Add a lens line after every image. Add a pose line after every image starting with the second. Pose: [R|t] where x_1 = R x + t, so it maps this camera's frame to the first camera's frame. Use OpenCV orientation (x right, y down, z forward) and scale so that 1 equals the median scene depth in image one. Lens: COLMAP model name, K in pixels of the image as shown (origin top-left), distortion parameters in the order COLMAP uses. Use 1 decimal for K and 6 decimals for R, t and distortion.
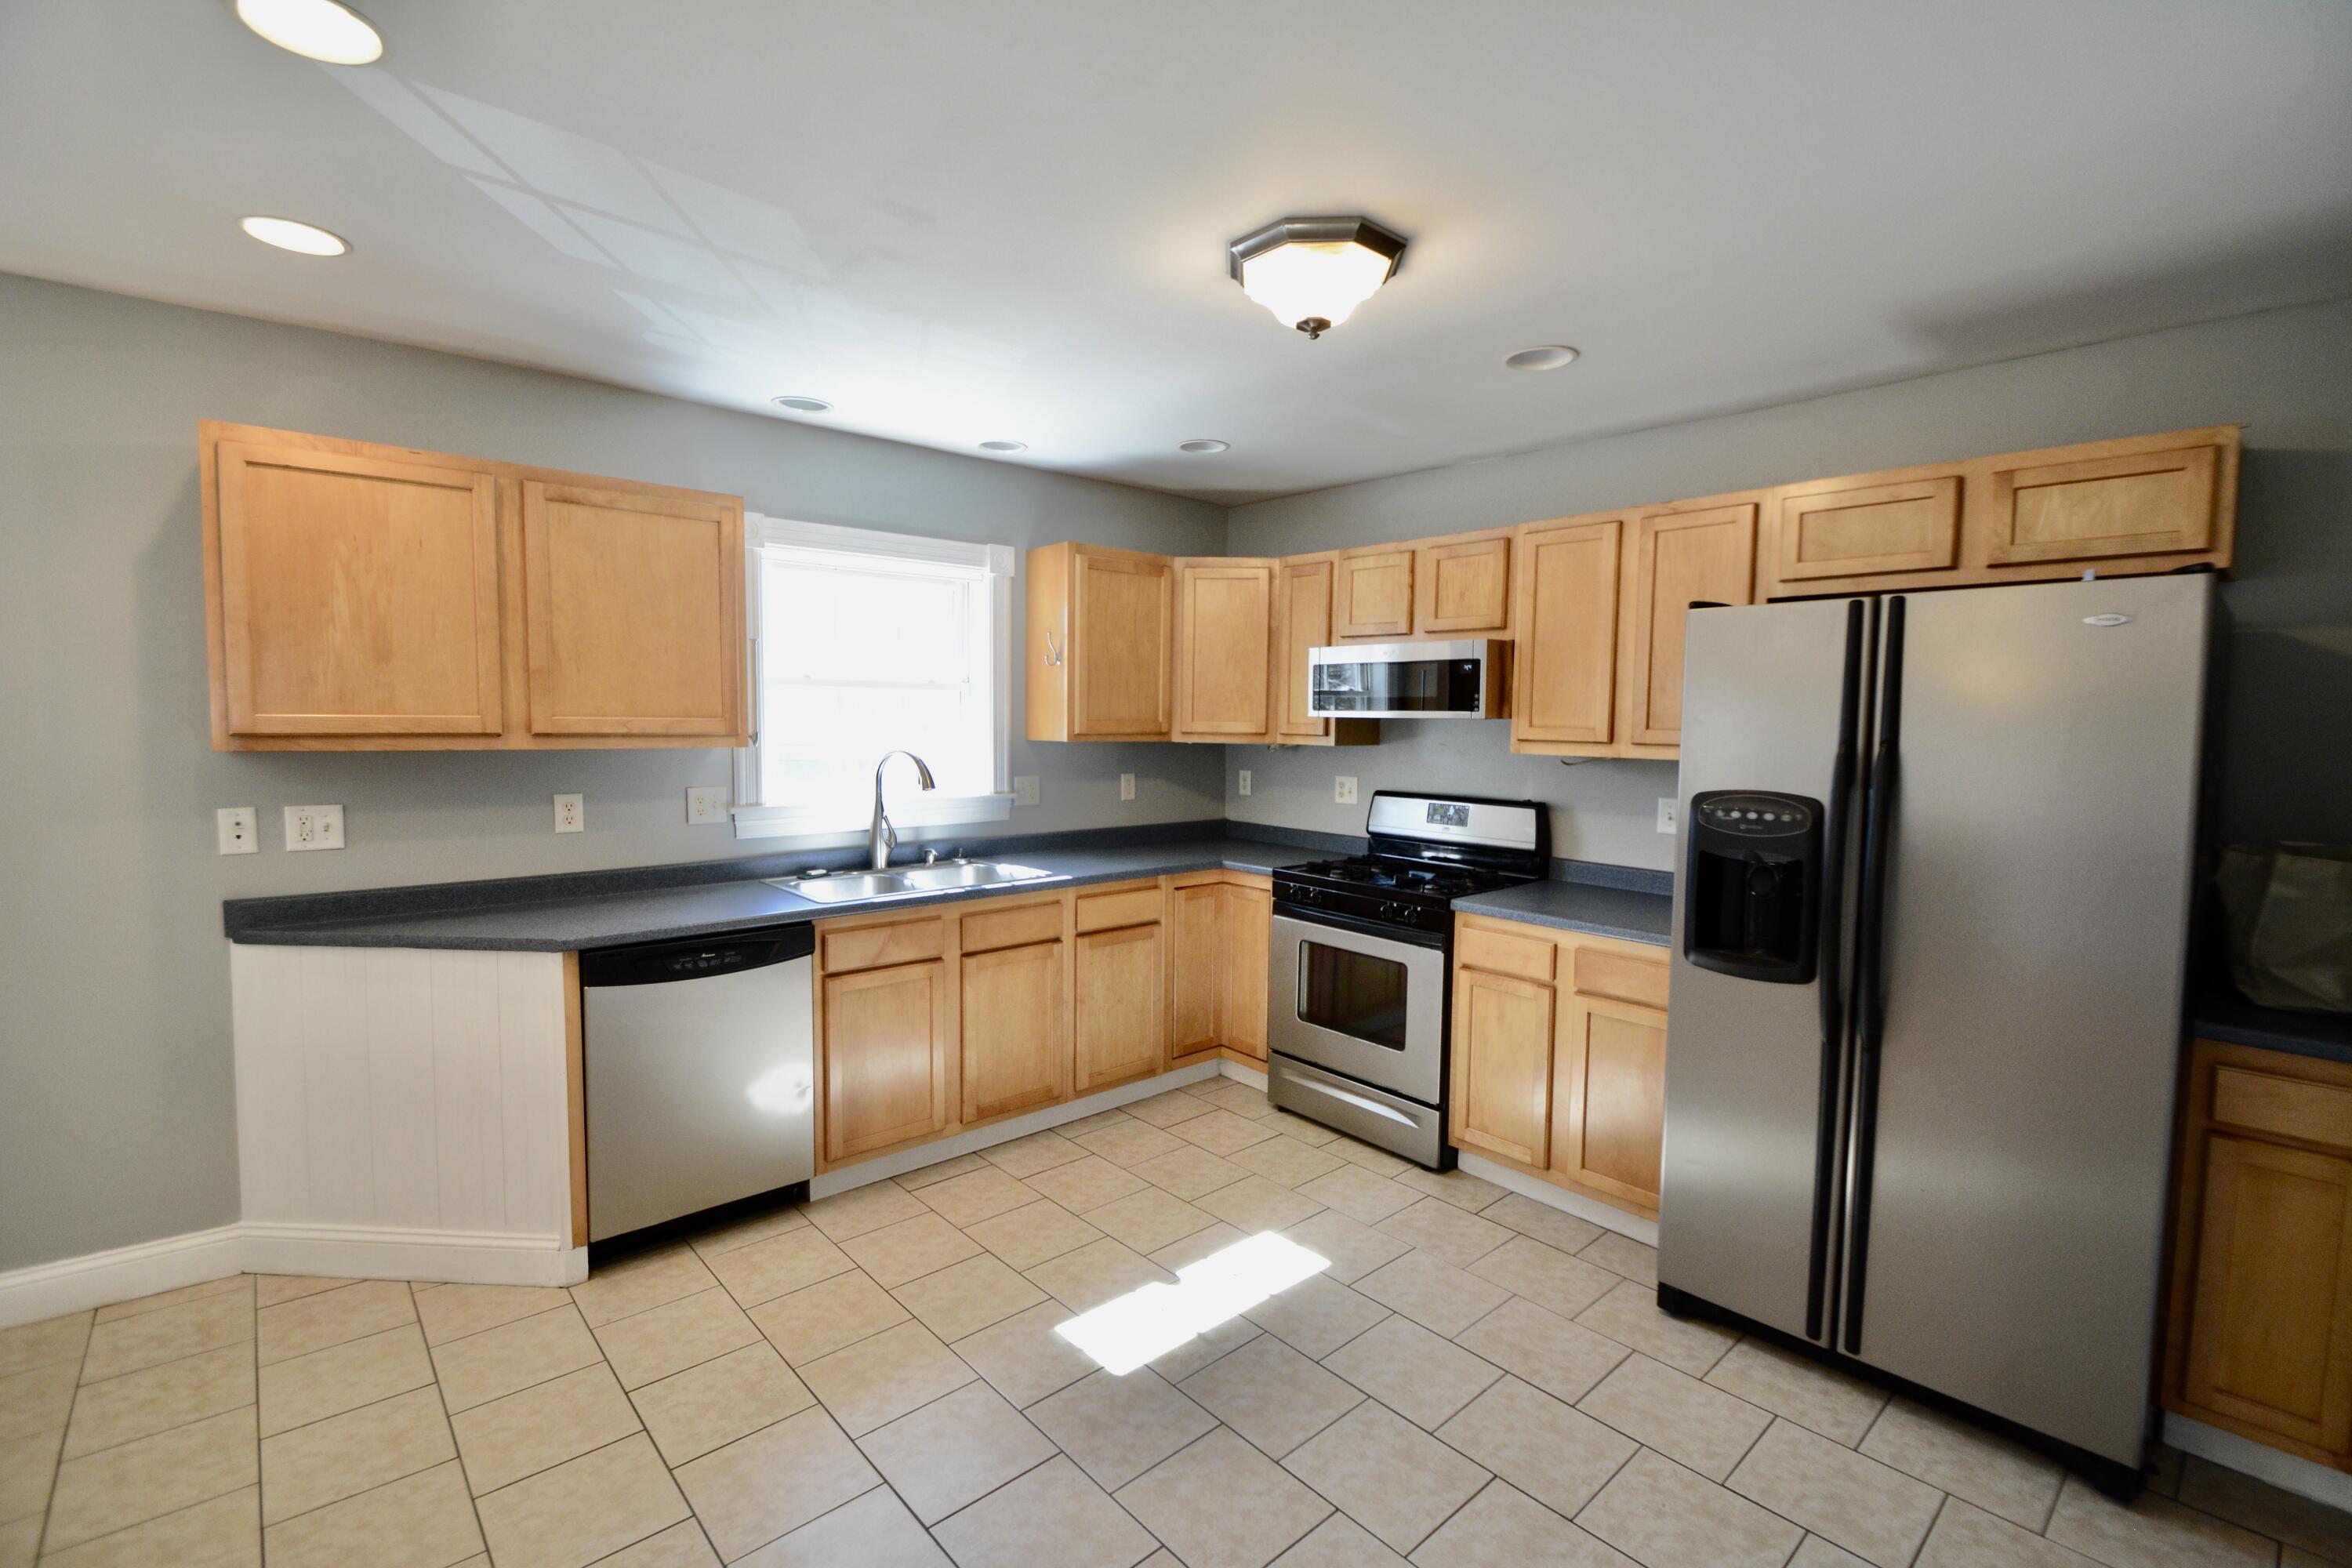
lens RADIAL K [[1032.2, 0, 1167.2], [0, 1032.2, 778.6], [0, 0, 1]] dist [-0.010989, -0.006805]
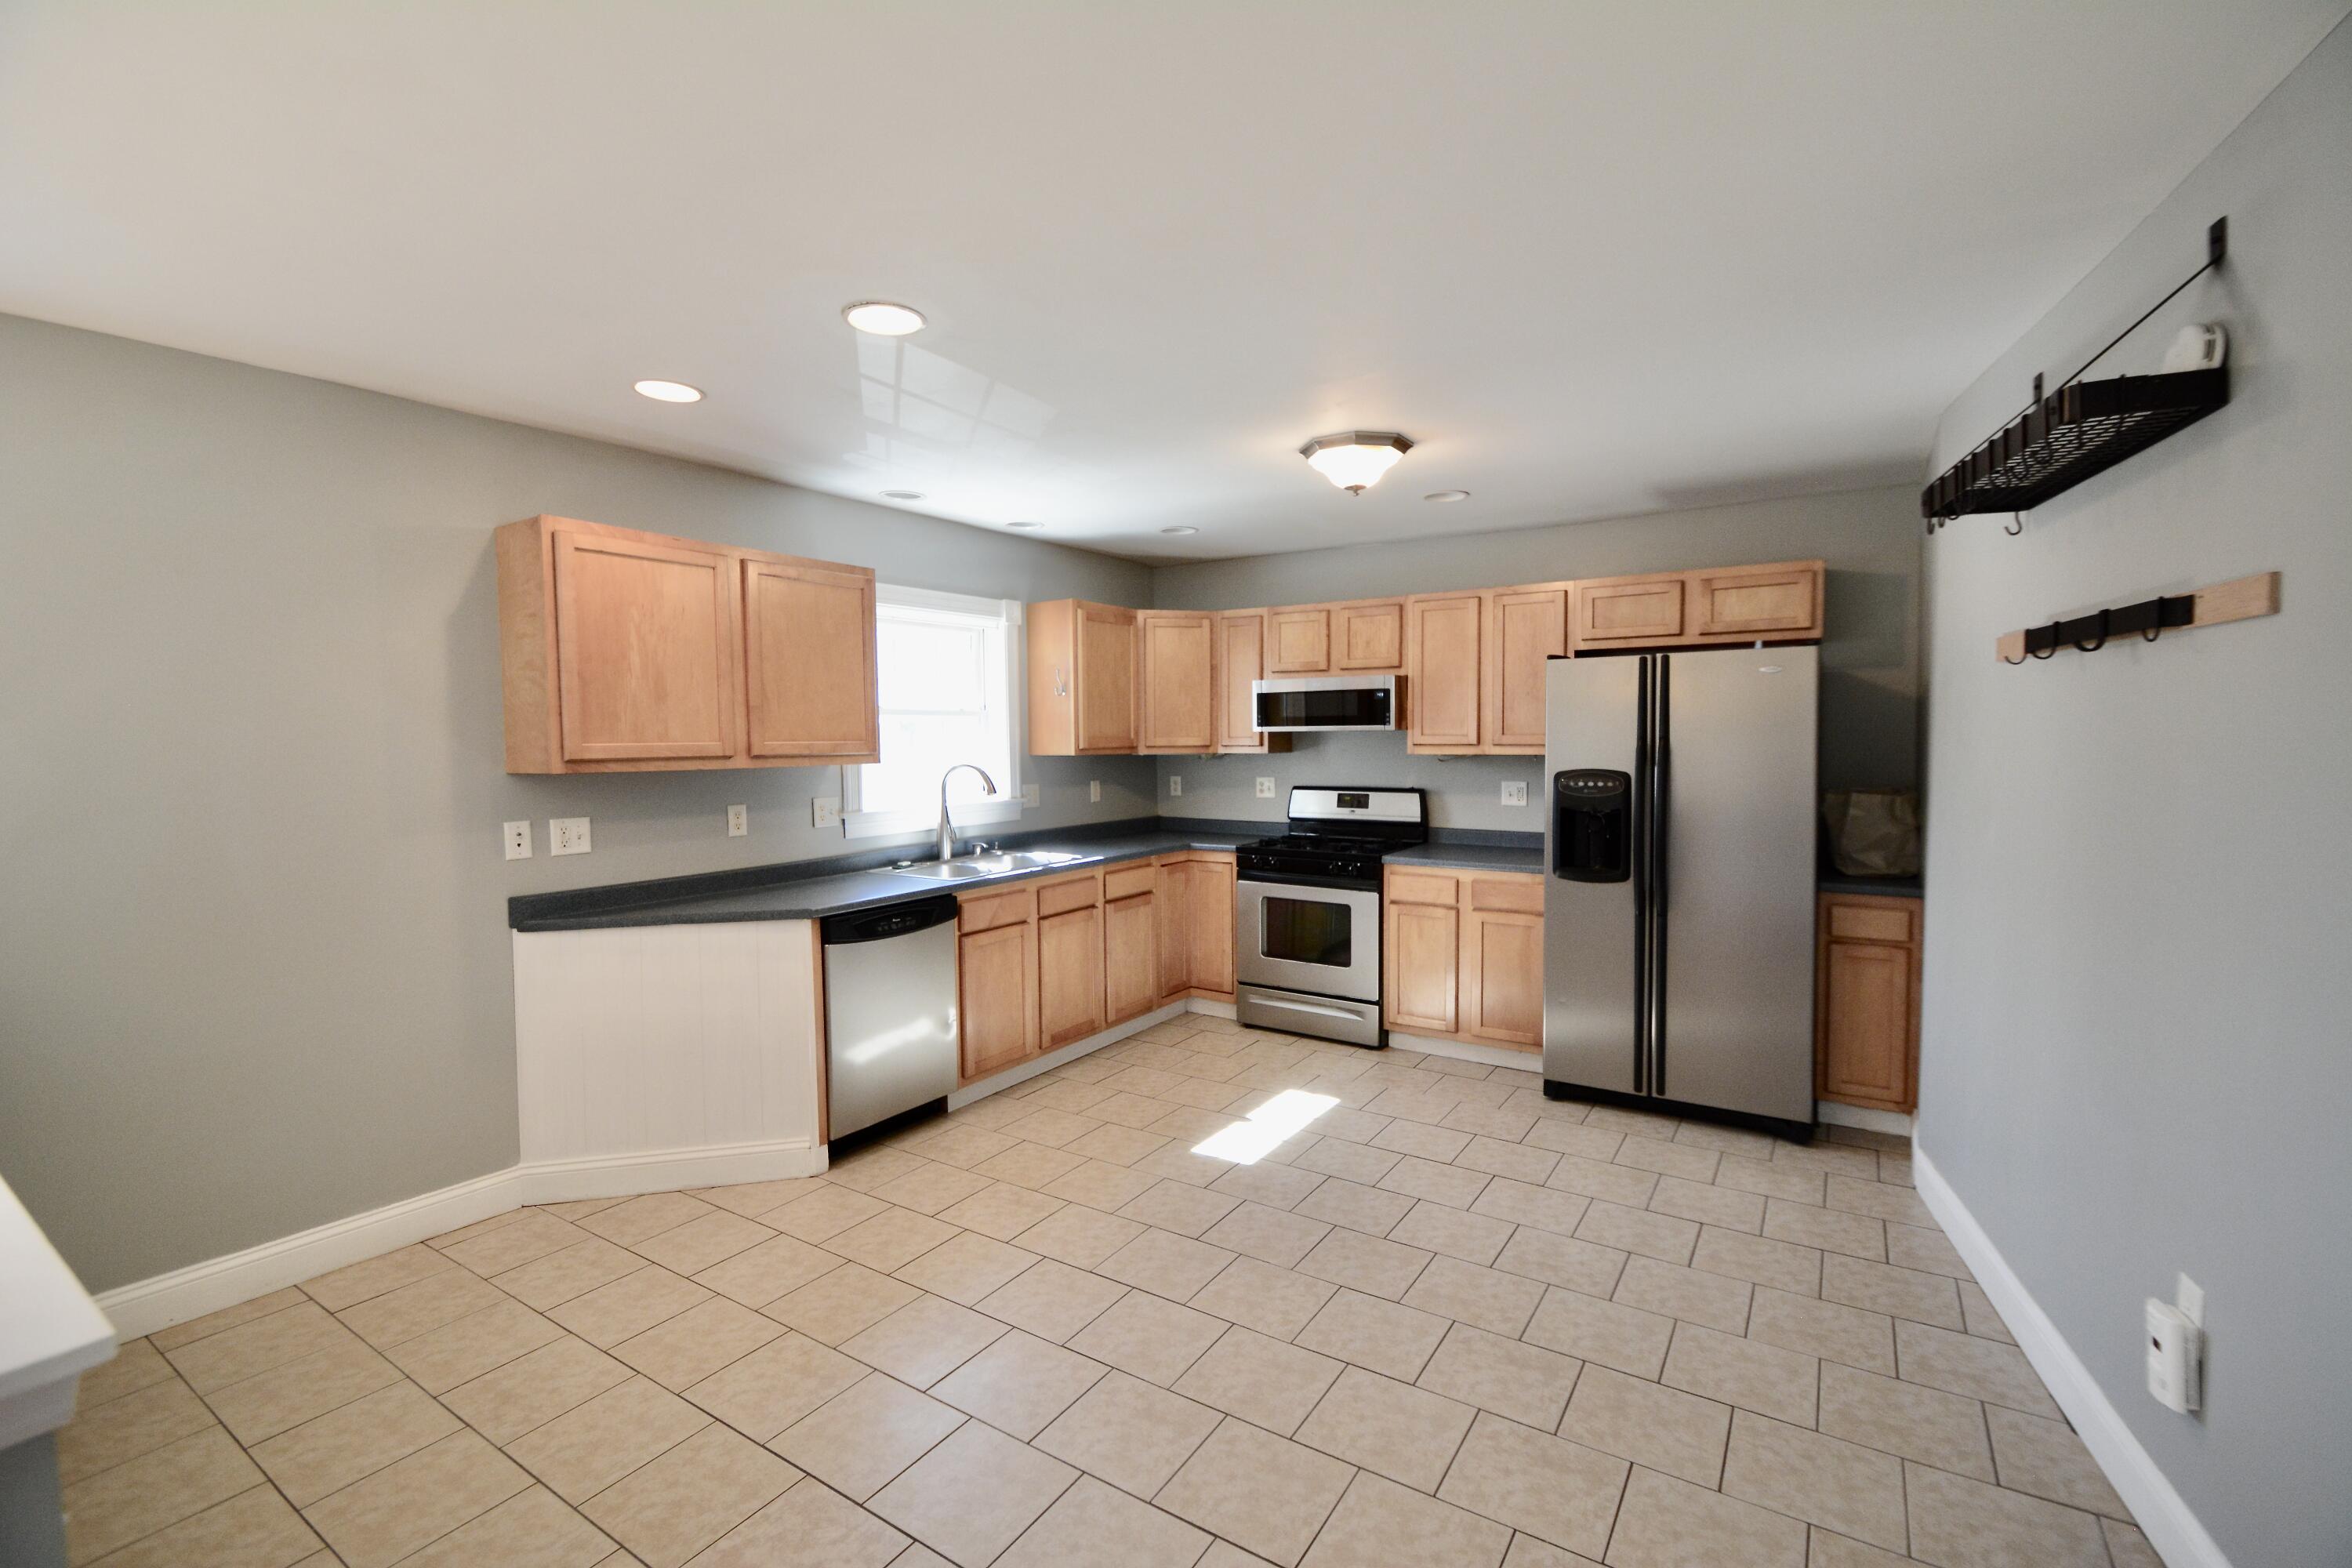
lens RADIAL K [[1032.2, 0, 1169.9], [0, 1032.2, 775.2], [0, 0, 1]] dist [-0.010989, -0.006805]
pose [[0.965890, -0.030660, 0.257133, -0.445474], [0.036249, 0.999198, -0.017024, 0.021495], [-0.256405, 0.025764, 0.966226, -0.376921]]
